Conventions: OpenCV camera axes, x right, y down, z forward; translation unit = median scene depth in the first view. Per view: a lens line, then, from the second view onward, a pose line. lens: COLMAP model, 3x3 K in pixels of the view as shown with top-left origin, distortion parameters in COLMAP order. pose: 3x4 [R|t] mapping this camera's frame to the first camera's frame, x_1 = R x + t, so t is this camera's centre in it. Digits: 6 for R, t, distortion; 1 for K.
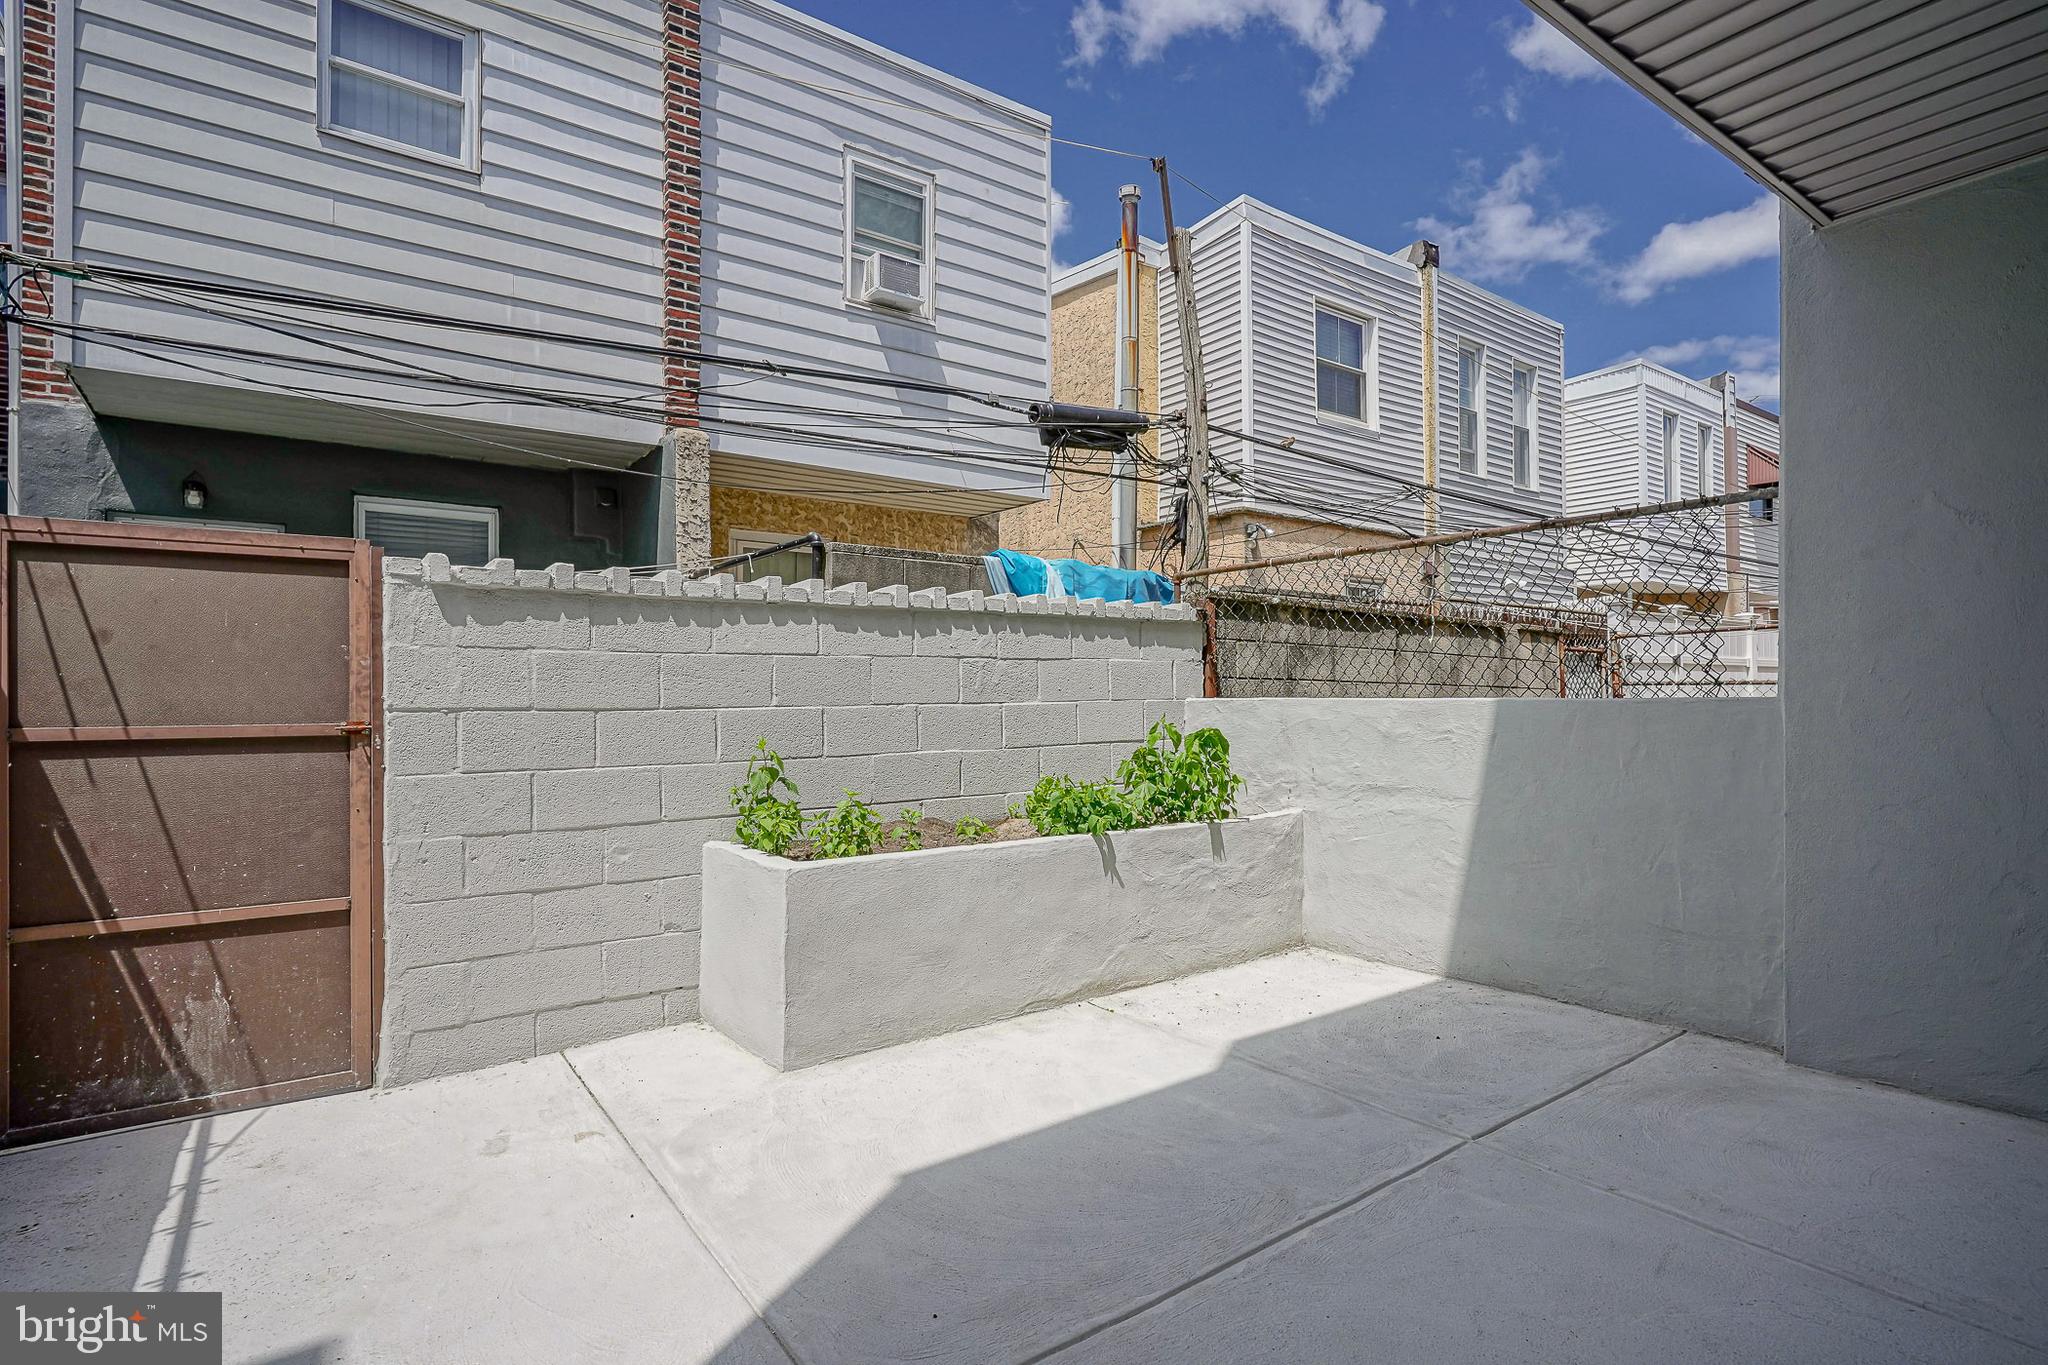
lens RADIAL K [[1017.1, 0, 1022.3], [0, 1017.1, 694.0], [0, 0, 1]] dist [-0.013200, 0.005118]
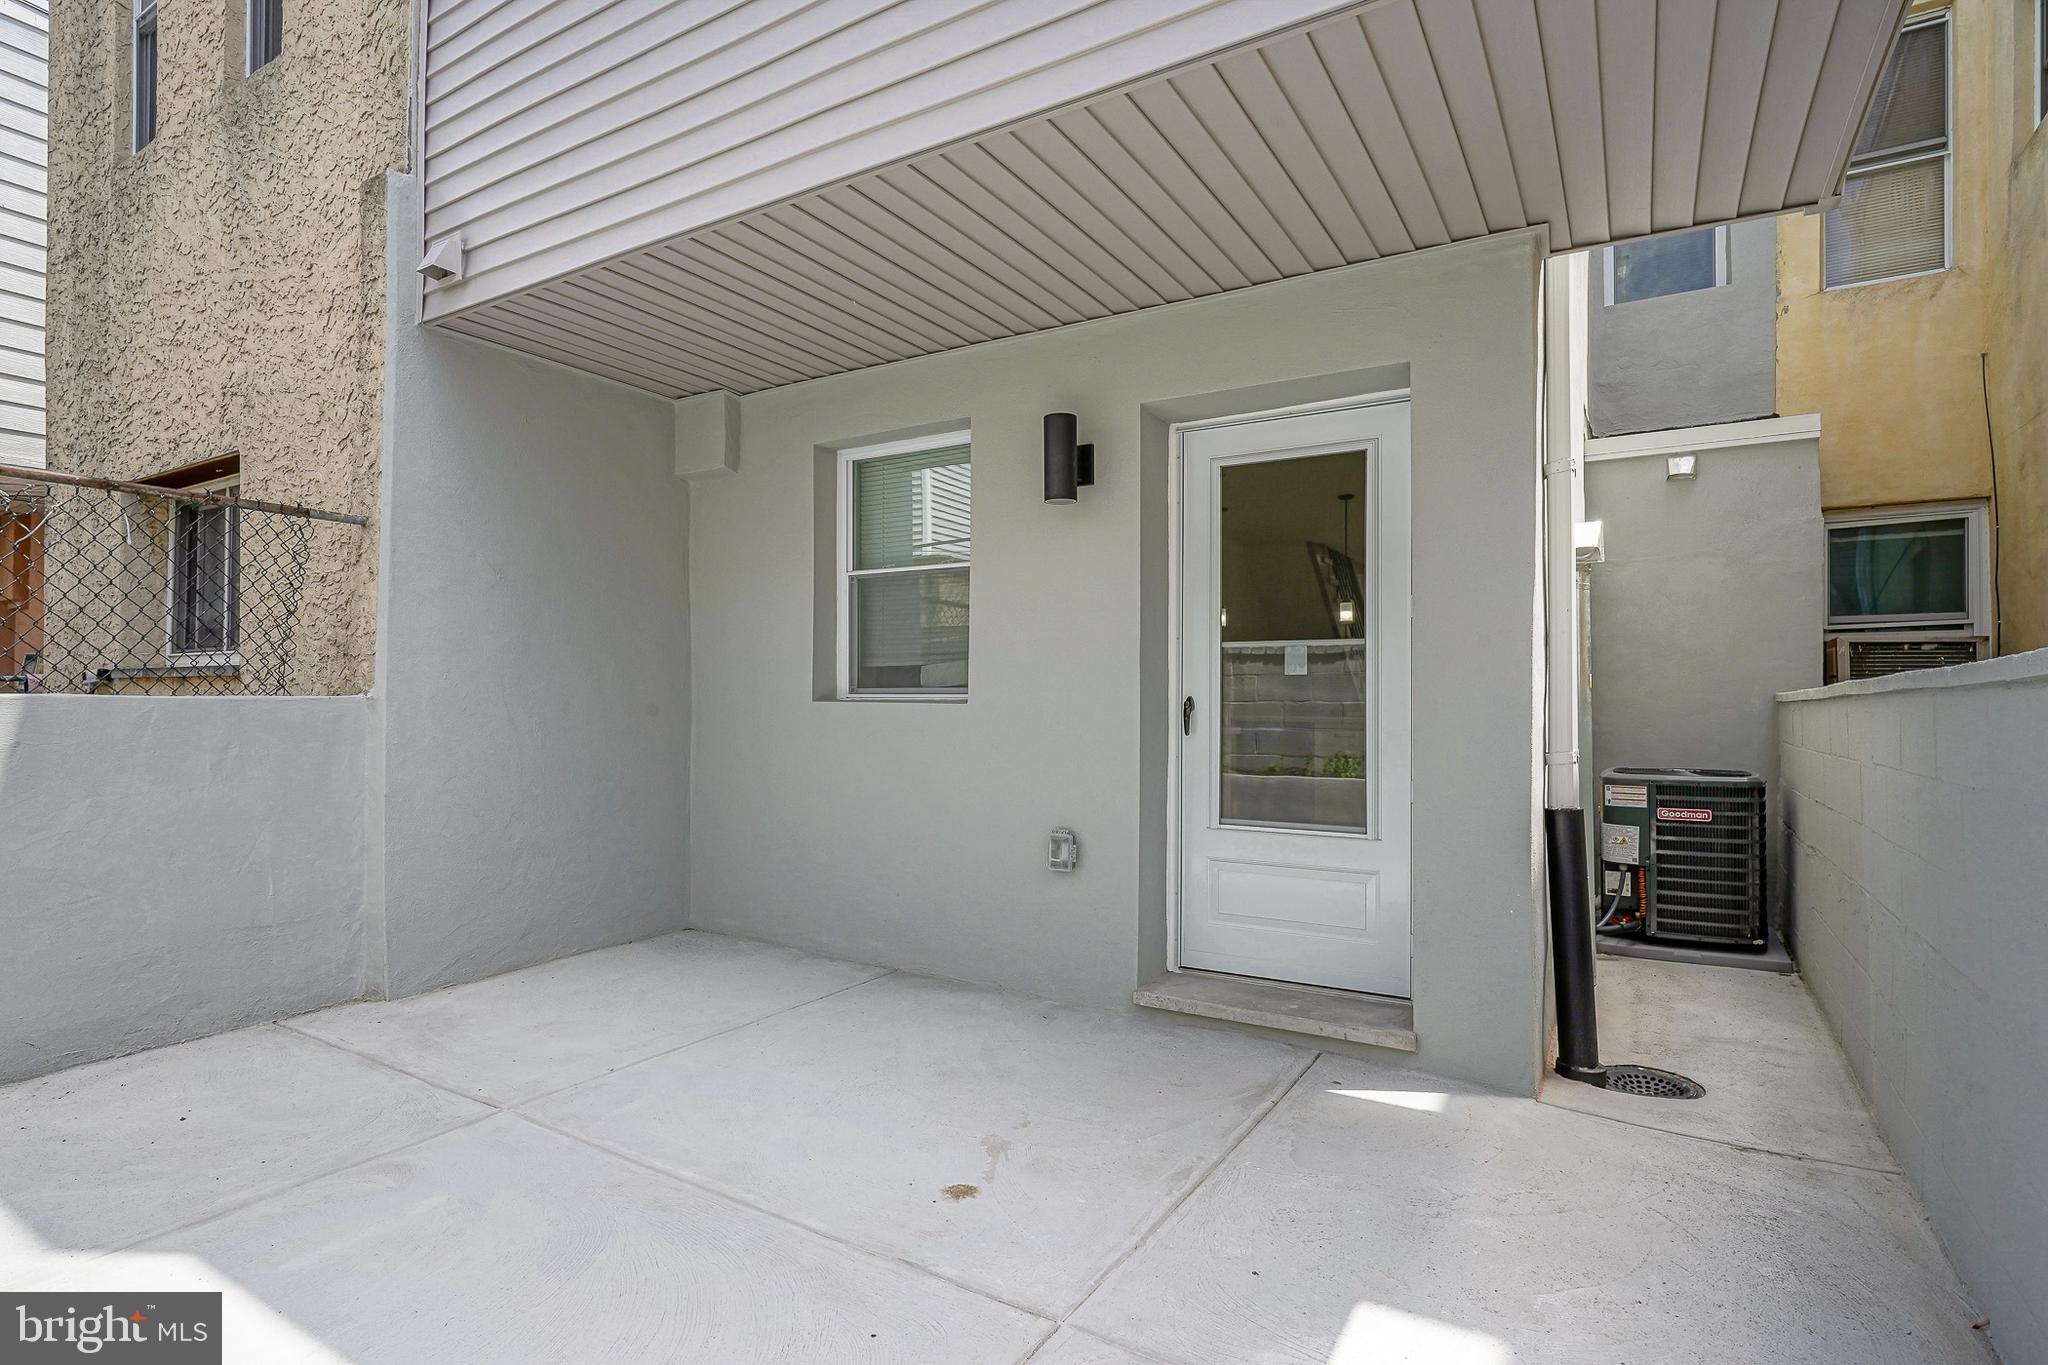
lens RADIAL K [[1017.1, 0, 1021.2], [0, 1017.1, 690.6], [0, 0, 1]] dist [-0.013200, 0.005118]
pose [[-0.378259, 0.012111, 0.925620, -0.632741], [-0.008590, 0.999825, -0.016592, 0.009263], [-0.925660, -0.014227, -0.378089, 0.754133]]
